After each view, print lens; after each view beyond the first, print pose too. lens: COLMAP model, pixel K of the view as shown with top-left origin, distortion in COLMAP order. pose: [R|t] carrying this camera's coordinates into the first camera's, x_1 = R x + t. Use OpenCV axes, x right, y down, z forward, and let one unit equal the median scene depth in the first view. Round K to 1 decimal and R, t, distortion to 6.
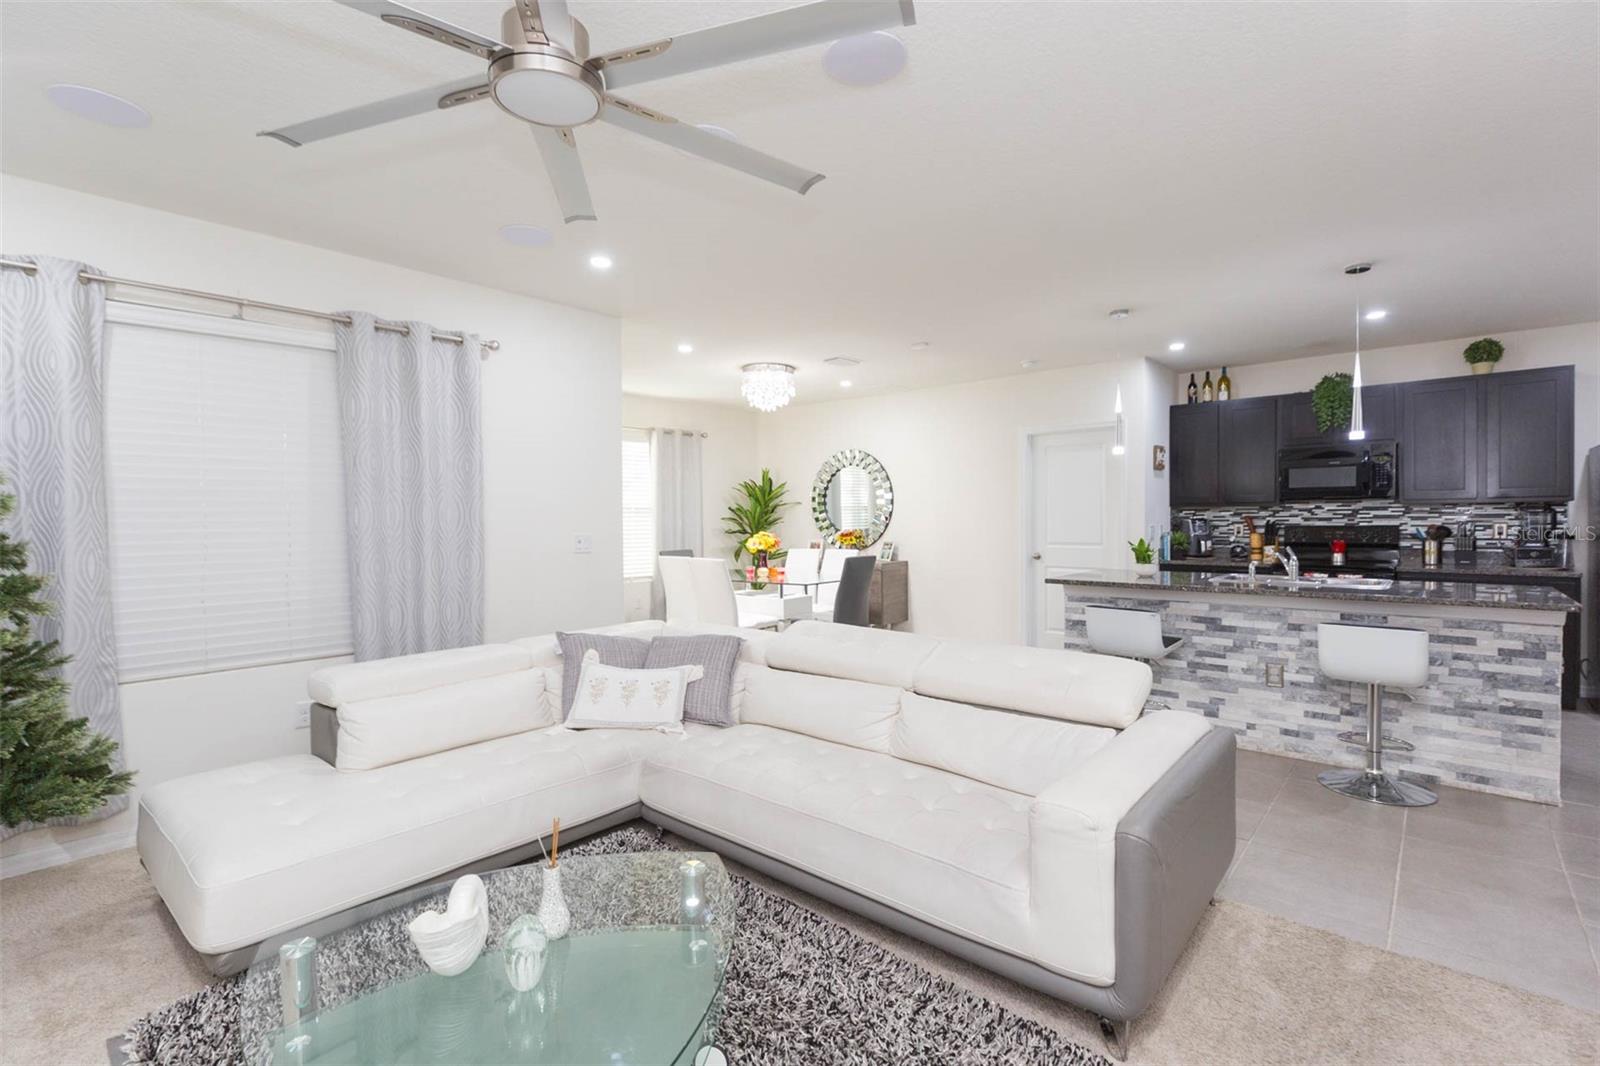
lens RADIAL K [[713.6, 0, 820.5], [0, 713.6, 529.5], [0, 0, 1]] dist [0.004809, -0.000766]
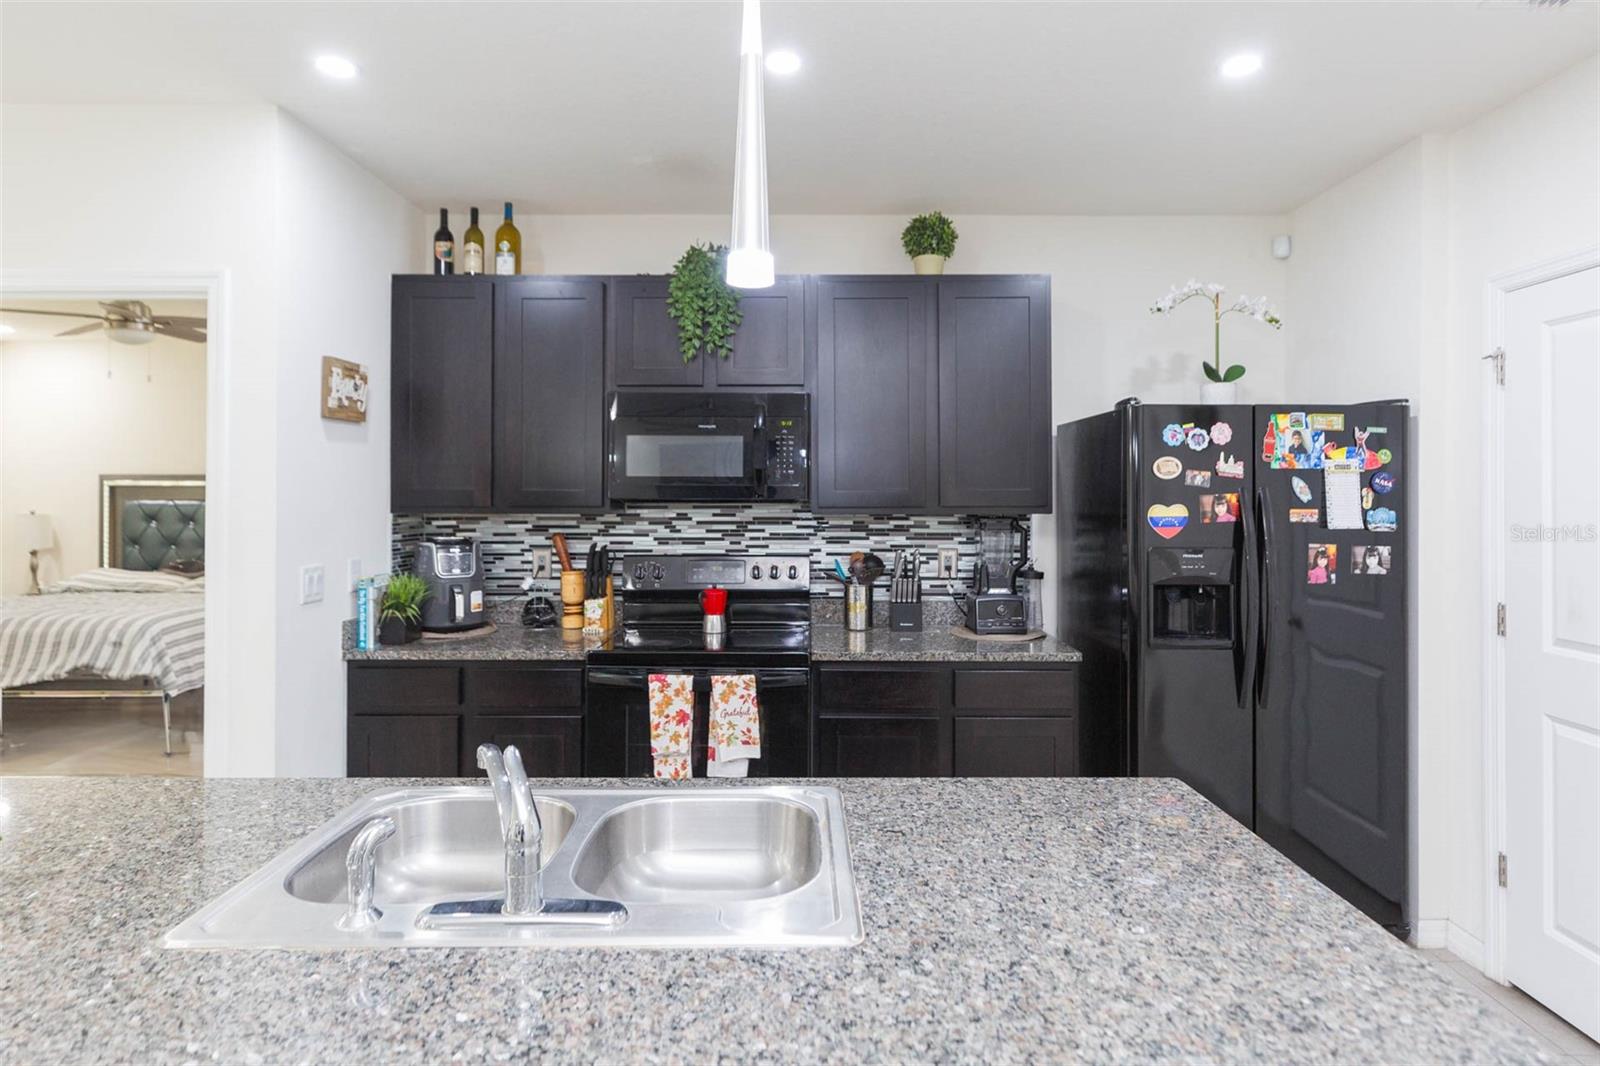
lens RADIAL K [[872.2, 0, 797.0], [0, 872.2, 489.9], [0, 0, 1]] dist [0.001791, -0.002227]
pose [[0.760287, 0.013920, 0.649438, 0.367214], [0.003817, 0.999657, -0.025895, -0.033914], [-0.649576, 0.022167, 0.759974, 0.493304]]
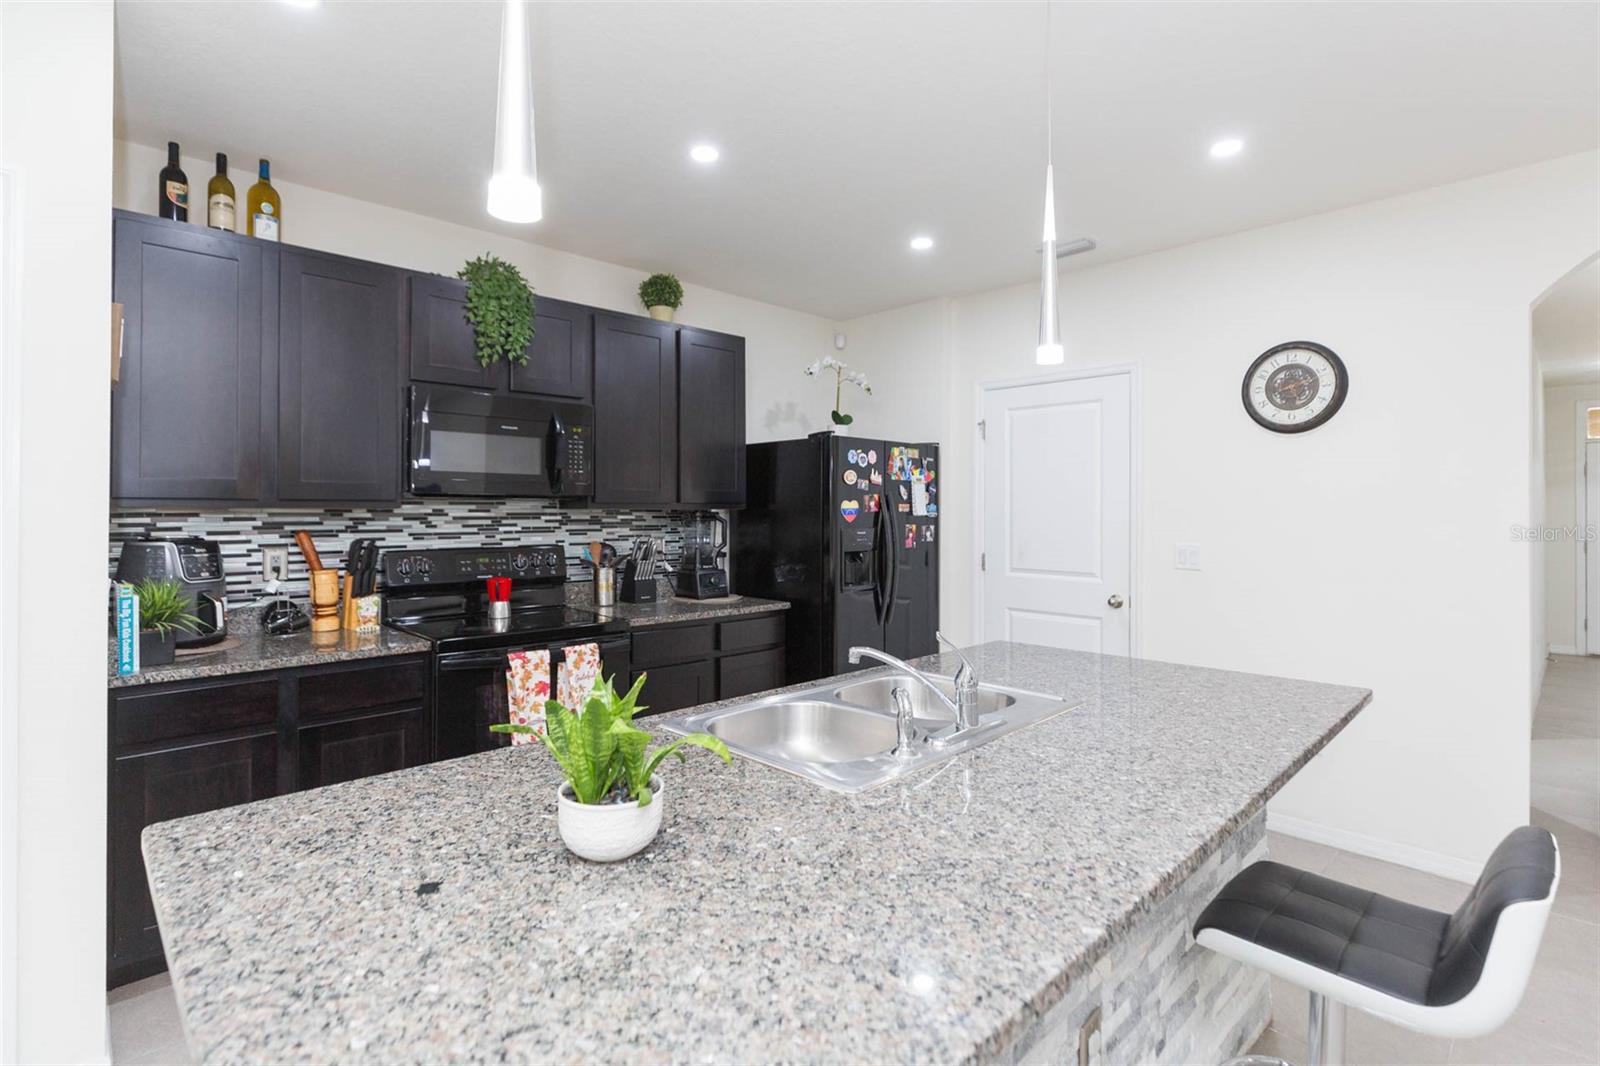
lens RADIAL K [[762.1, 0, 795.4], [0, 762.1, 504.5], [0, 0, 1]] dist [-0.005316, -0.000447]
pose [[0.099111, 0.017316, 0.994926, 0.181236], [0.014909, 0.999711, -0.018884, -0.022851], [-0.994965, 0.016705, 0.098824, 0.698719]]
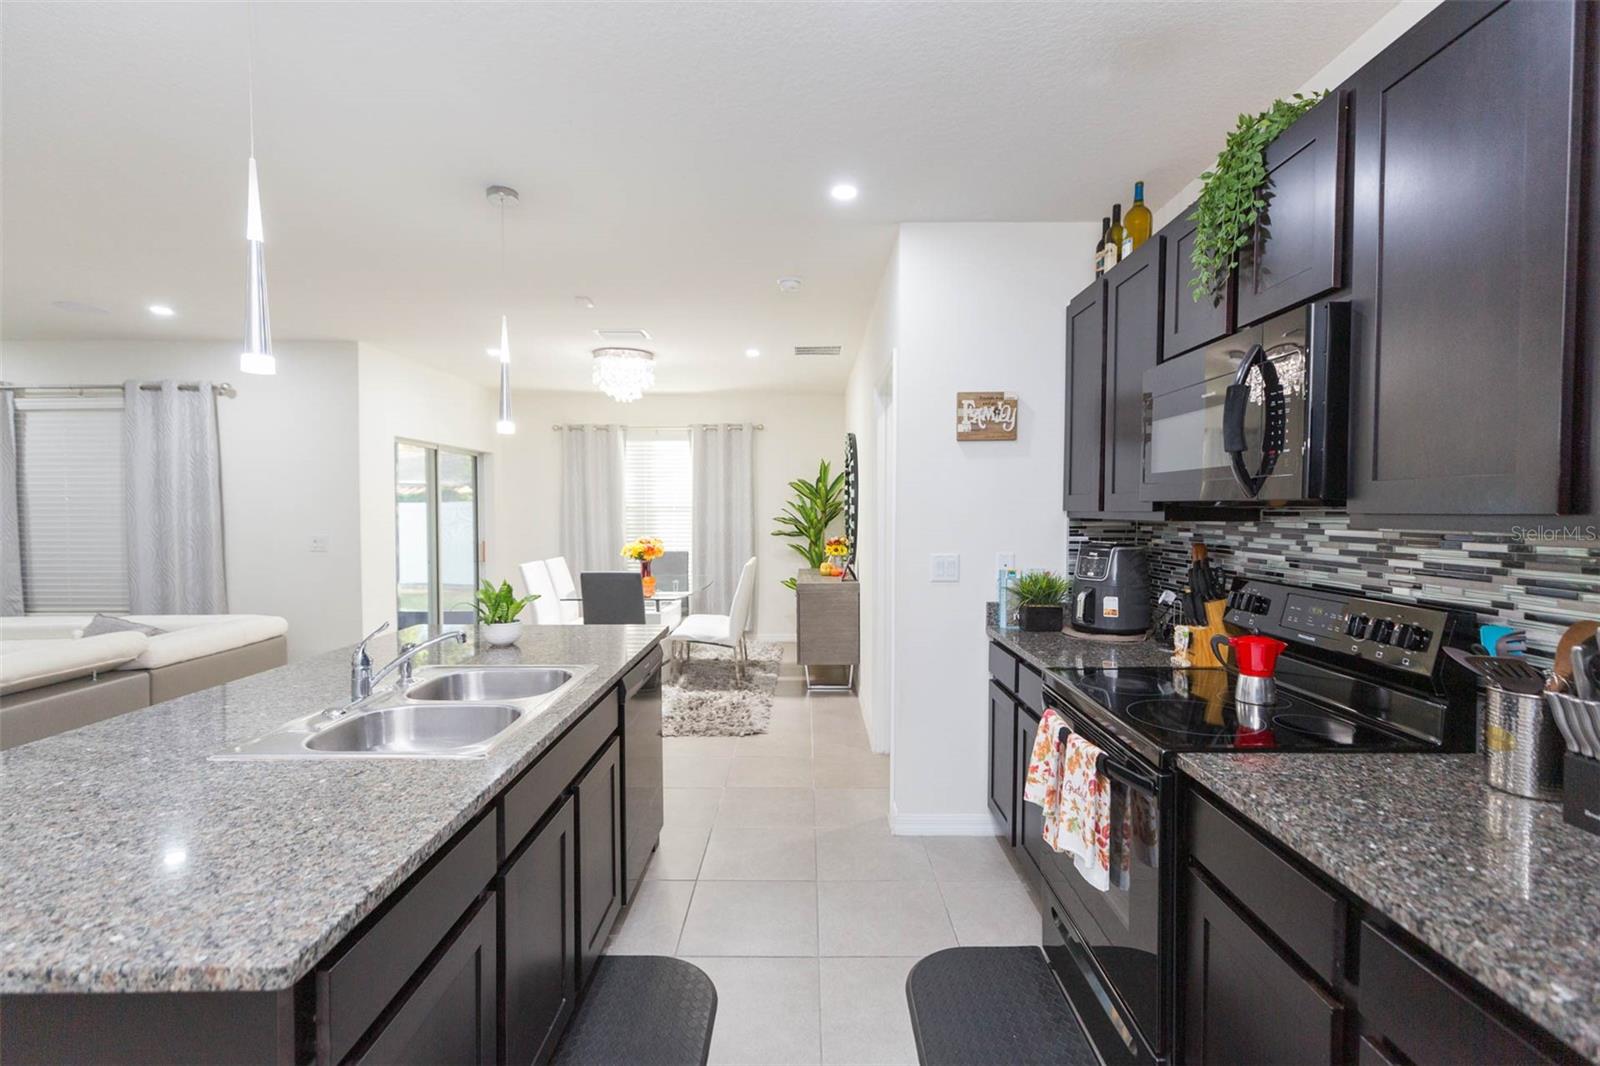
lens RADIAL K [[713.6, 0, 810.9], [0, 713.6, 530.7], [0, 0, 1]] dist [0.004809, -0.000766]
pose [[0.661701, 0.032569, -0.749060, 0.797706], [-0.019574, 0.999466, 0.026165, -0.034416], [0.749512, -0.002651, 0.661985, 0.612043]]
